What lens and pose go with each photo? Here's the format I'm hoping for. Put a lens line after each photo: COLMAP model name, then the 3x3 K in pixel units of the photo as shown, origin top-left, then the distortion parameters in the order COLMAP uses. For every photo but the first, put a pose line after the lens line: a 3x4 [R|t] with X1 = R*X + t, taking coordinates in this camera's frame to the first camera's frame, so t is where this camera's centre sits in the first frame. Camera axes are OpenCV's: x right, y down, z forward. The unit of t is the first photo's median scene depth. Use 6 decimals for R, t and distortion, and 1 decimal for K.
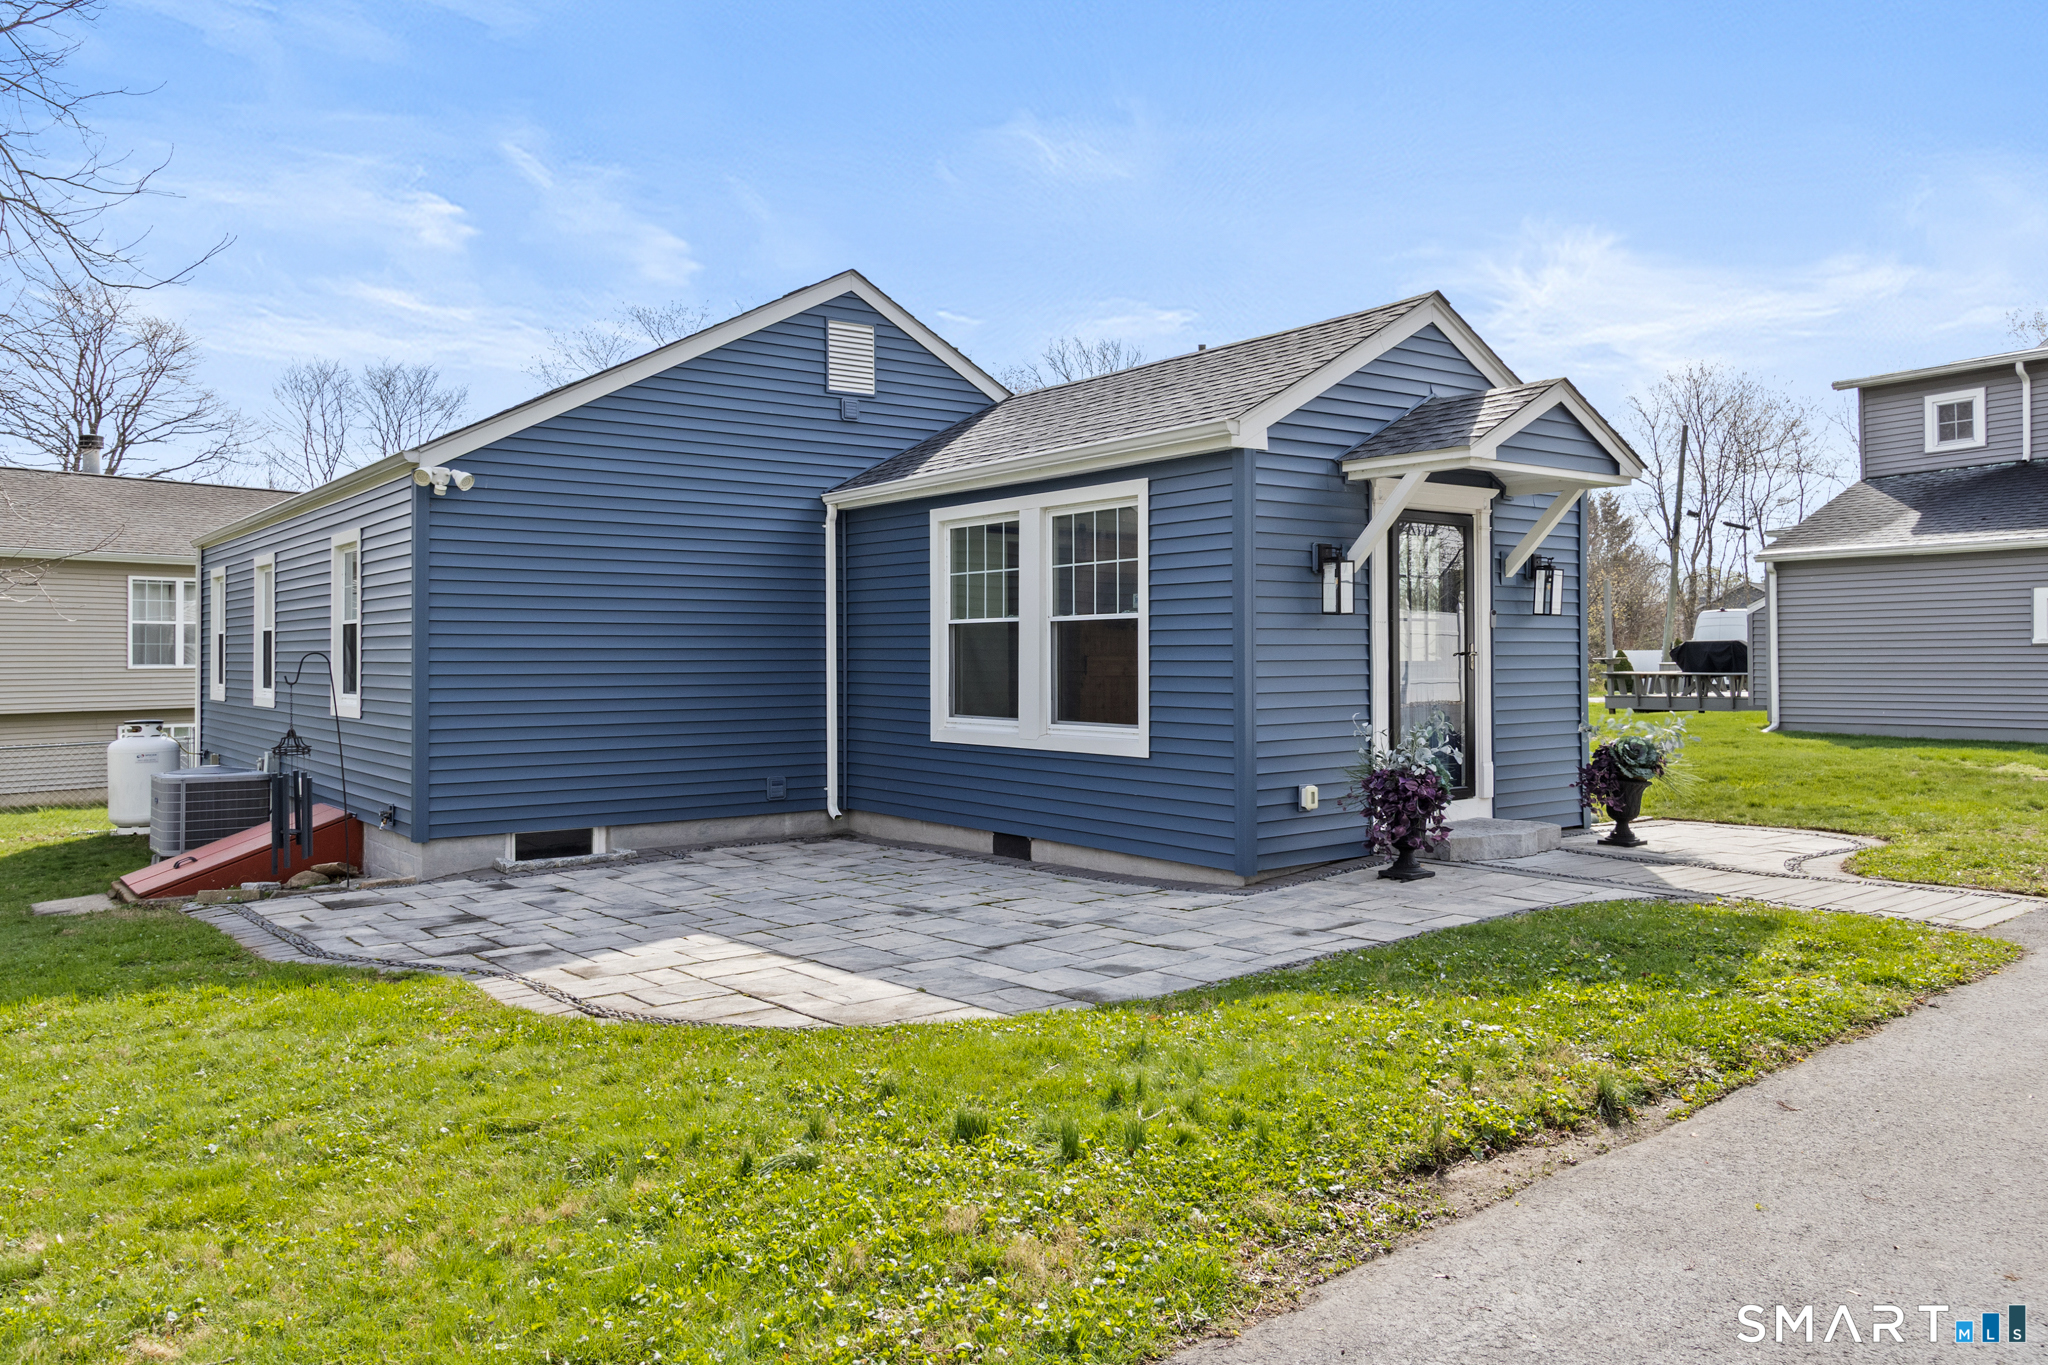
lens RADIAL K [[1491.0, 0, 1022.6], [0, 1491.0, 669.3], [0, 0, 1]] dist [-0.003029, -0.001436]
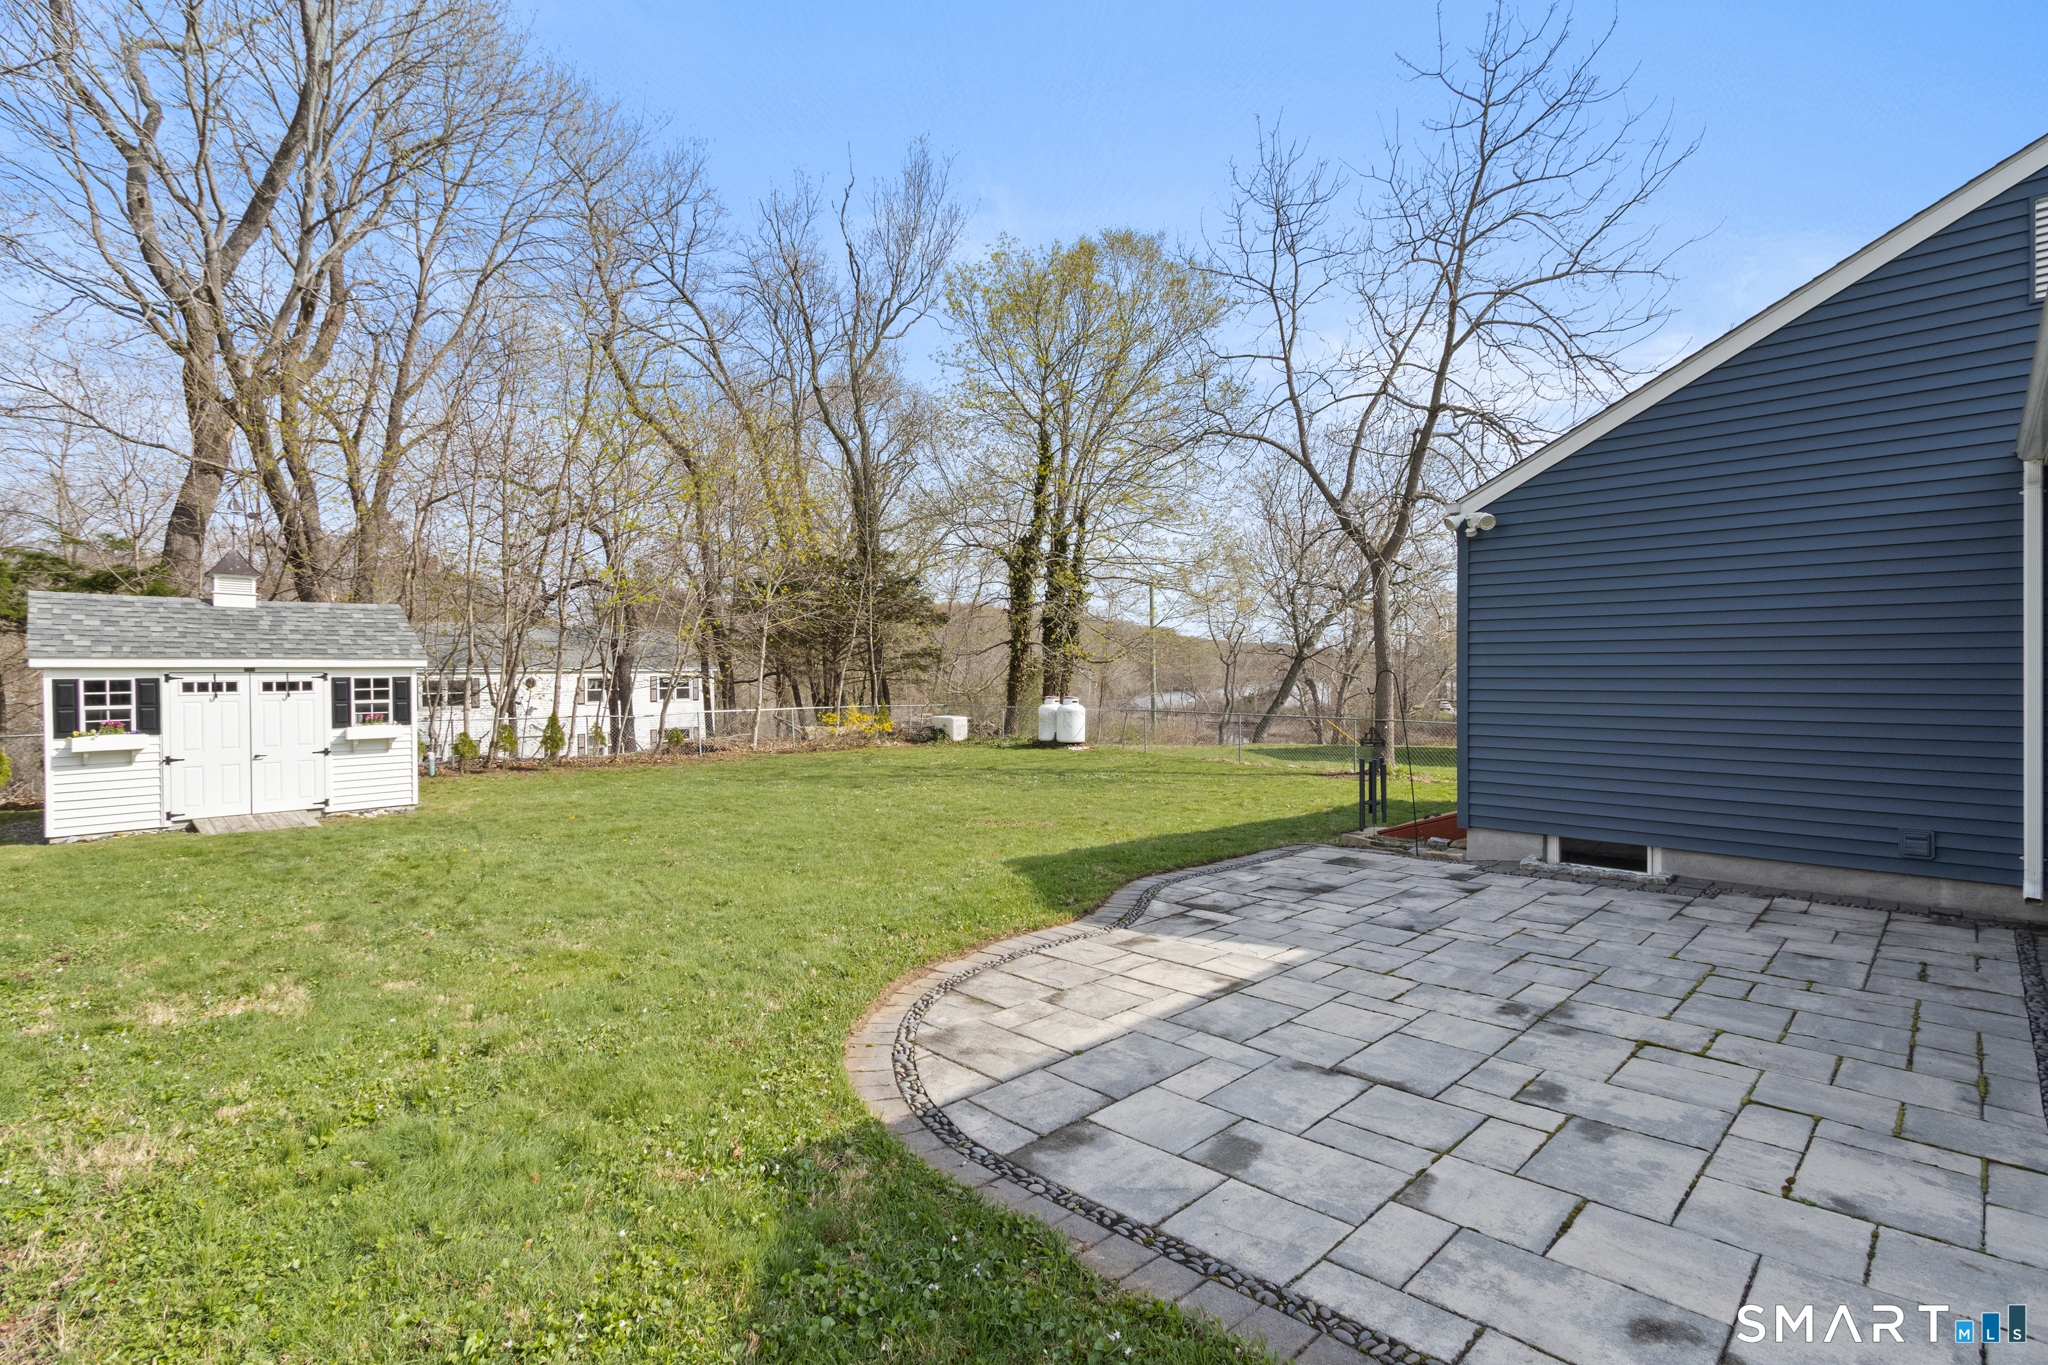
lens RADIAL K [[942.7, 0, 1016.8], [0, 942.7, 677.7], [0, 0, 1]] dist [0.001264, -0.000681]
pose [[0.128564, 0.014073, -0.991601, 0.288017], [-0.002231, 0.999901, 0.013901, -0.013765], [0.991699, 0.000425, 0.128583, 0.518136]]
